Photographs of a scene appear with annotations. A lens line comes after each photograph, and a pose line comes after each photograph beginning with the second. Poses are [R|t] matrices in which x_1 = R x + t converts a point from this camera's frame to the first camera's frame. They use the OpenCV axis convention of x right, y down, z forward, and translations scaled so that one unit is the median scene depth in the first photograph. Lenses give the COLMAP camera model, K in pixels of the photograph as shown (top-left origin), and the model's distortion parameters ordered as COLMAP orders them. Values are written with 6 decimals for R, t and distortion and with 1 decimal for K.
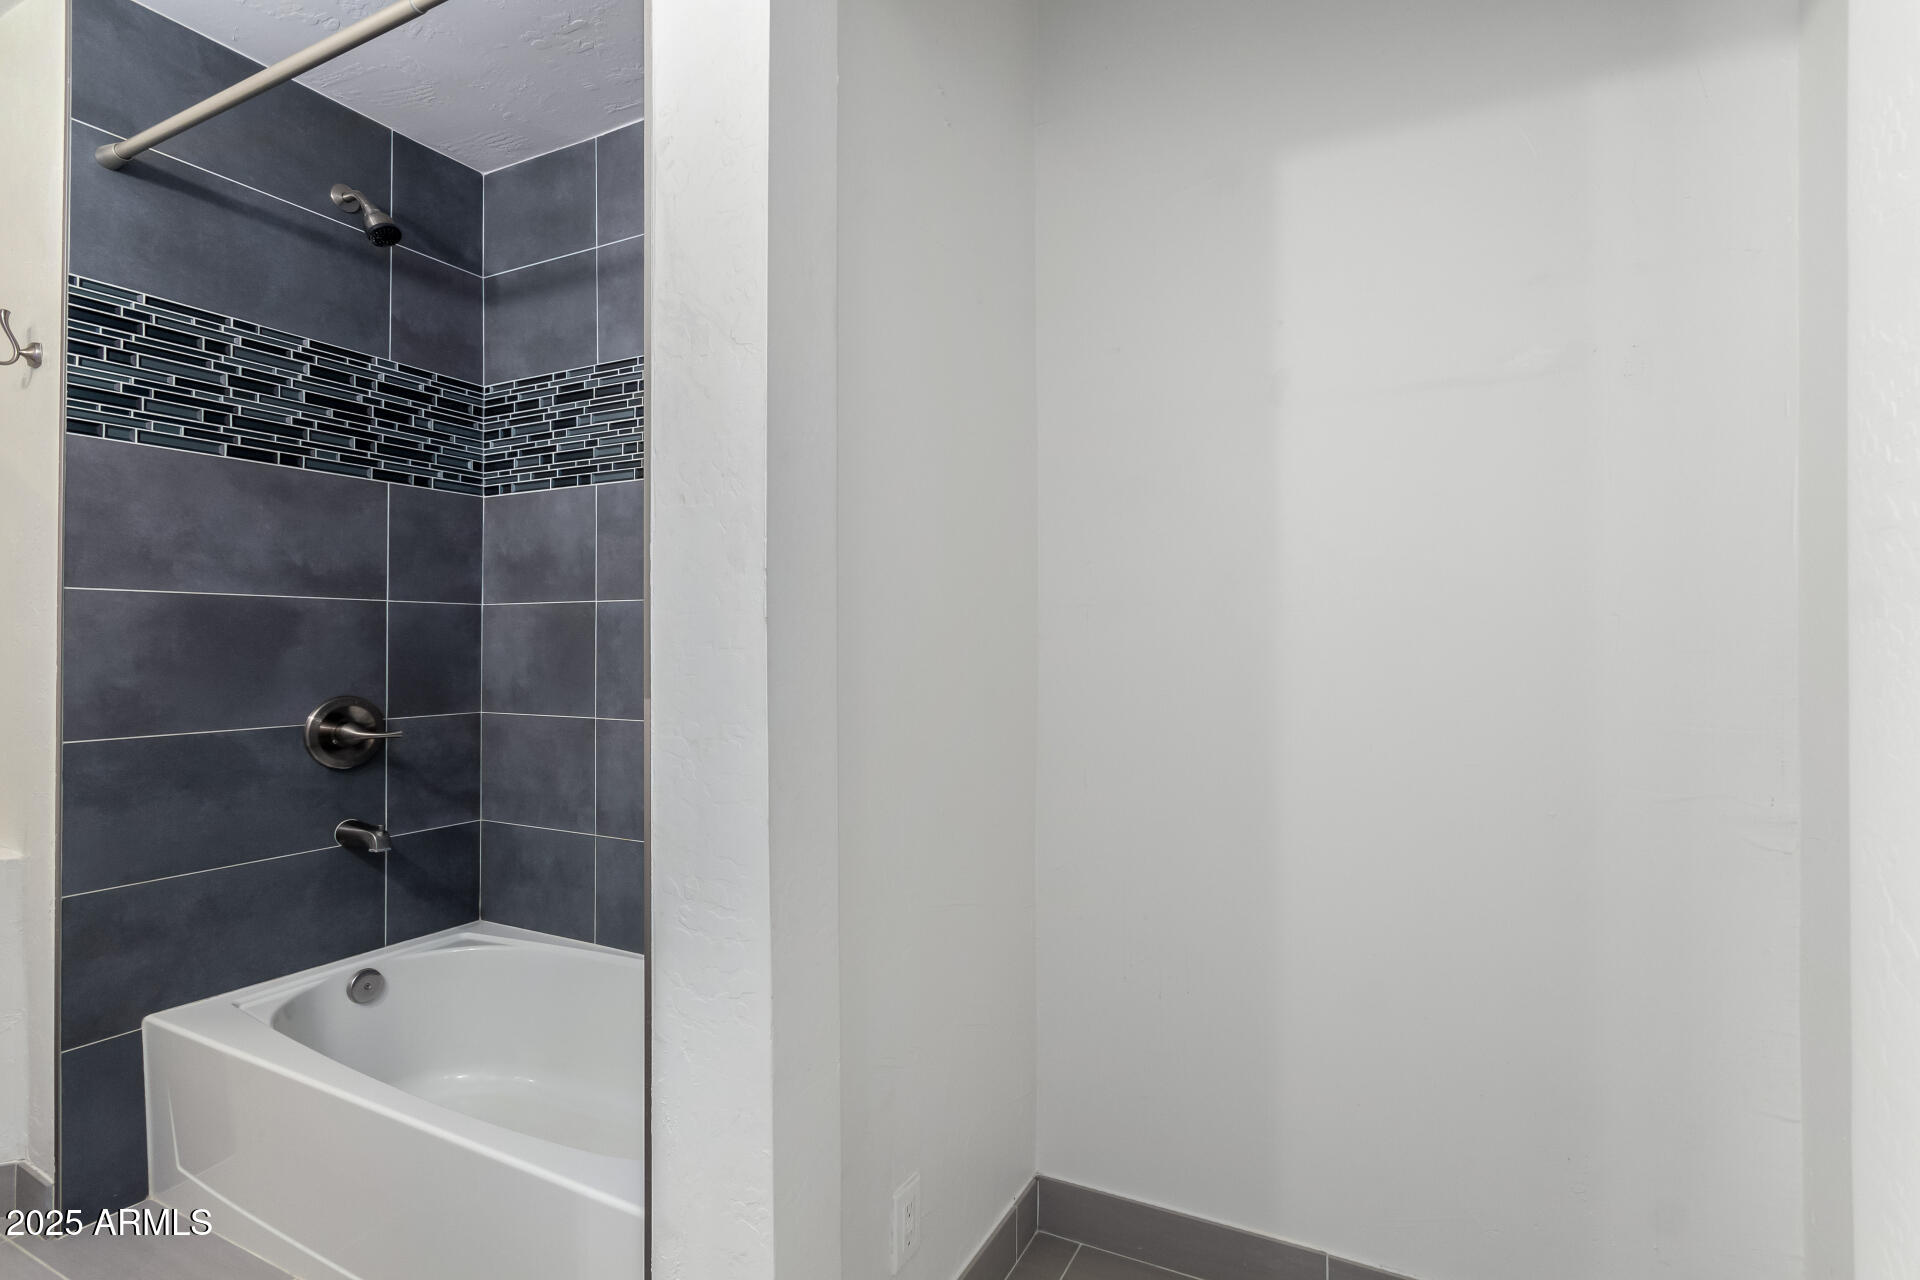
lens RADIAL K [[942.8, 0, 964.0], [0, 942.8, 641.2], [0, 0, 1]] dist [0.005479, 0.000944]
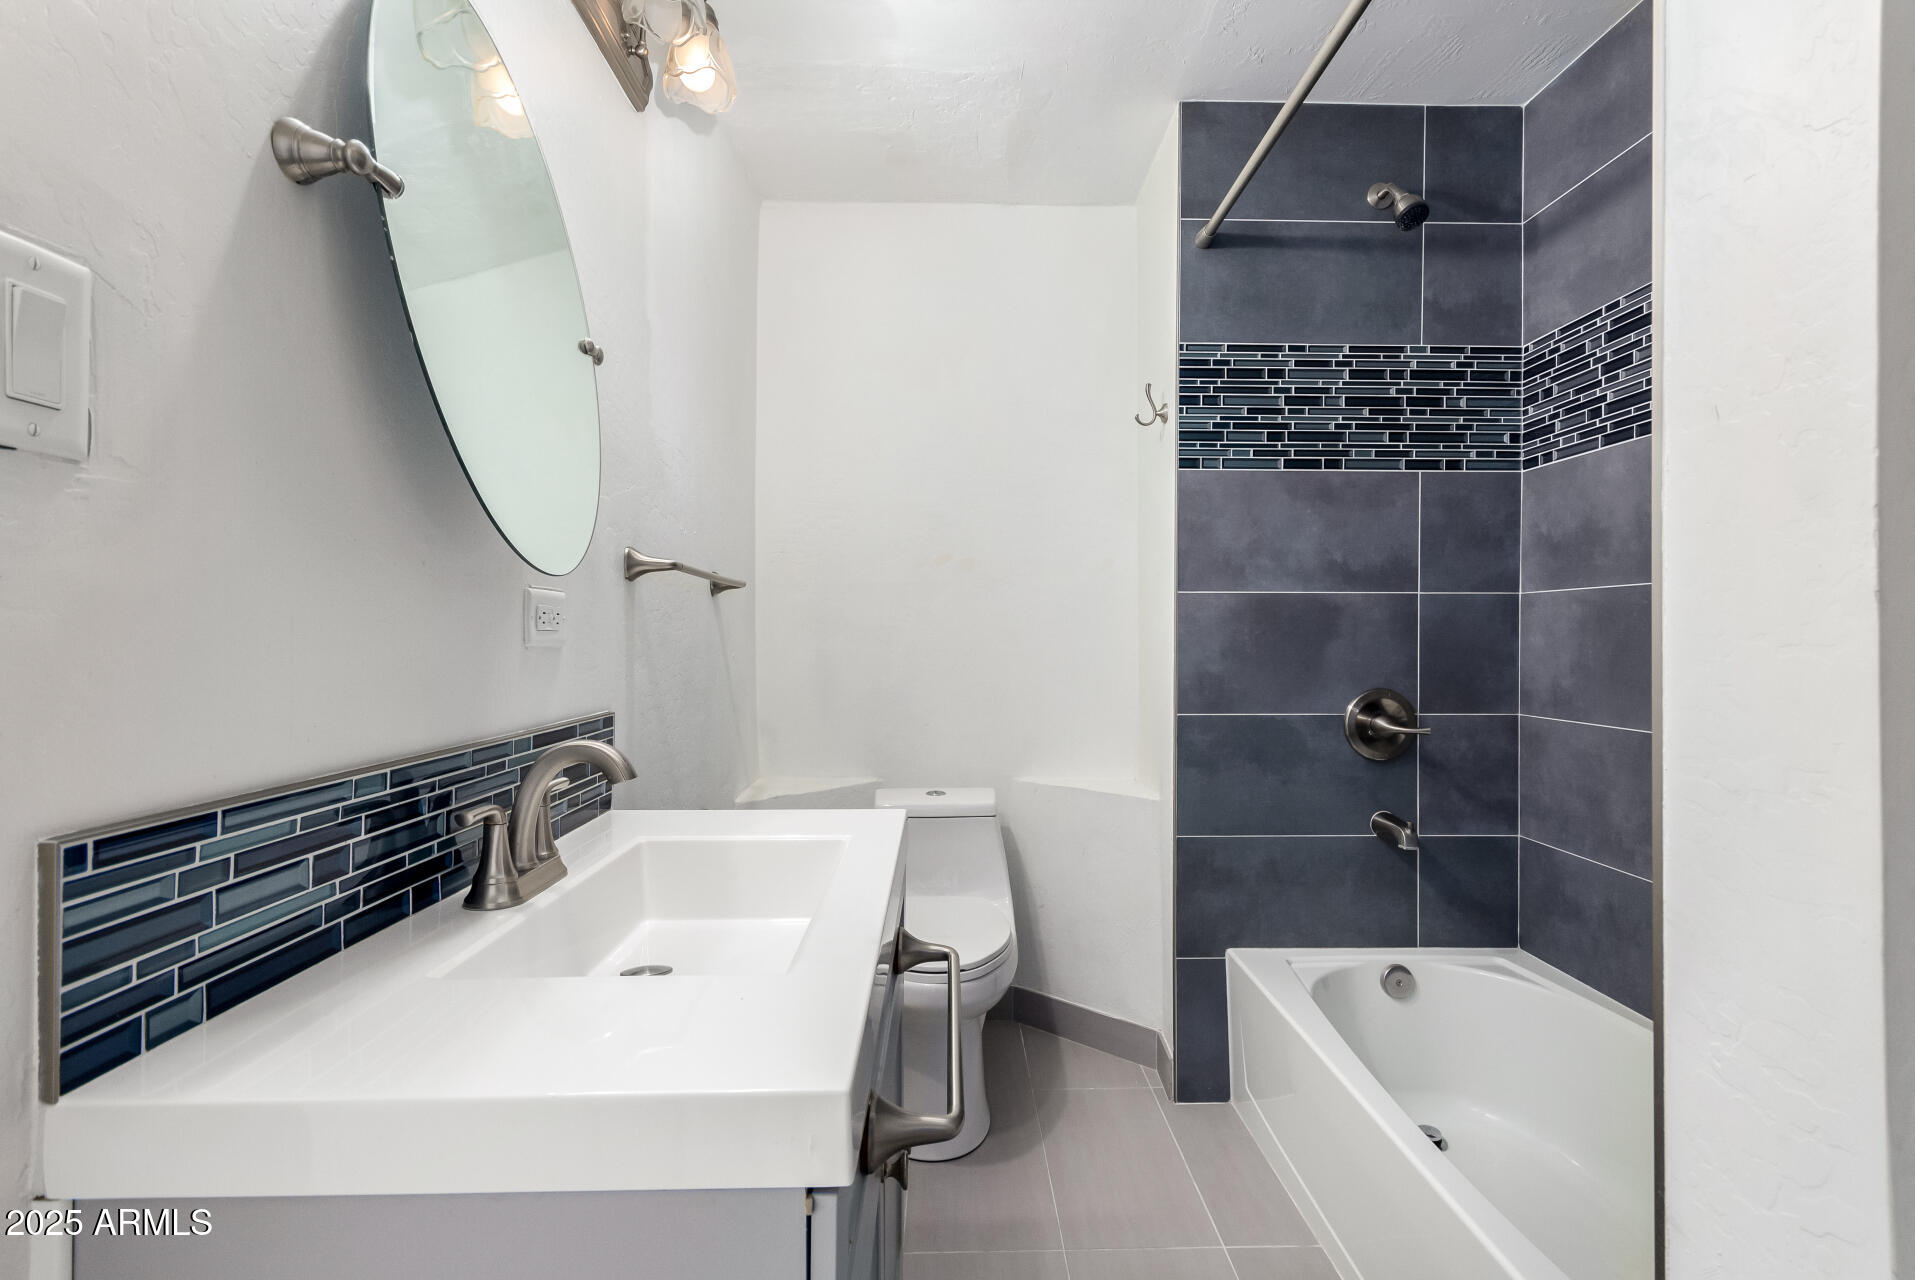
lens RADIAL K [[940.3, 0, 966.6], [0, 940.3, 634.6], [0, 0, 1]] dist [0.005479, 0.000944]
pose [[0.485085, 0.000591, -0.874467, 0.012088], [-0.000485, 1.000000, 0.000406, 0.000099], [0.874467, 0.000227, 0.485085, 0.125208]]
